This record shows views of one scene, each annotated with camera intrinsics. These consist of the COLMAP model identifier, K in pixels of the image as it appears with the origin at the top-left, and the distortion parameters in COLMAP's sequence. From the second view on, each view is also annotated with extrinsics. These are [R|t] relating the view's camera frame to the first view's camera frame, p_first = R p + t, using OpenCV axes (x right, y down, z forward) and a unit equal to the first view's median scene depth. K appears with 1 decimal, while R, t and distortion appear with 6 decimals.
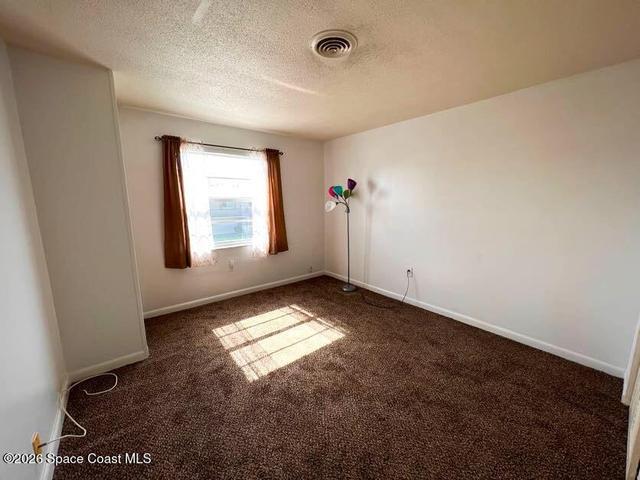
lens RADIAL K [[257.8, 0, 320.0], [0, 257.8, 240.0], [0, 0, 1]] dist [-0.000431, 0.000117]
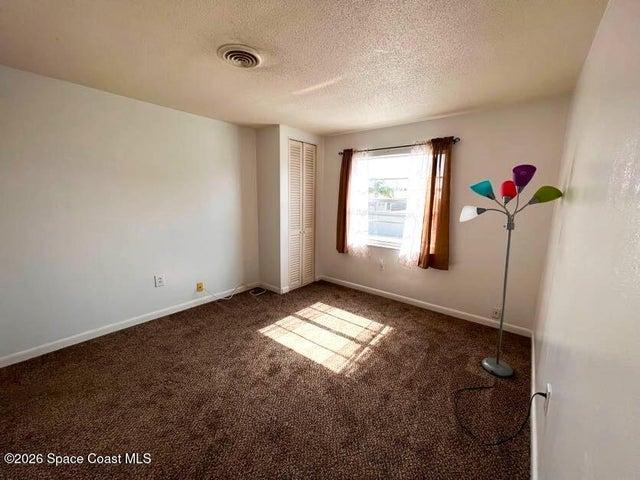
lens RADIAL K [[257.8, 0, 320.0], [0, 257.8, 240.0], [0, 0, 1]] dist [-0.000431, 0.000117]
pose [[0.186194, 0.168776, -0.967908, 0.677867], [-0.170795, 0.975696, 0.137279, -0.110492], [0.967554, 0.139753, 0.210495, 0.626679]]
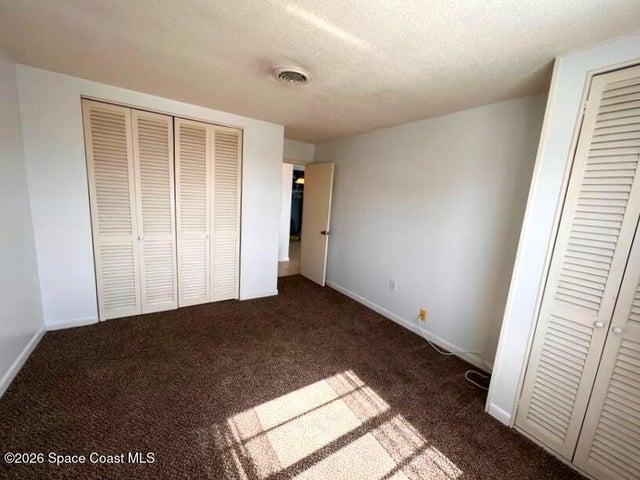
lens RADIAL K [[257.8, 0, 320.0], [0, 257.8, 240.0], [0, 0, 1]] dist [-0.000431, 0.000117]
pose [[-0.991283, -0.075034, 0.108292, -0.142299], [-0.038157, 0.950252, 0.309138, -0.216150], [-0.126101, 0.302311, -0.944832, 1.242437]]
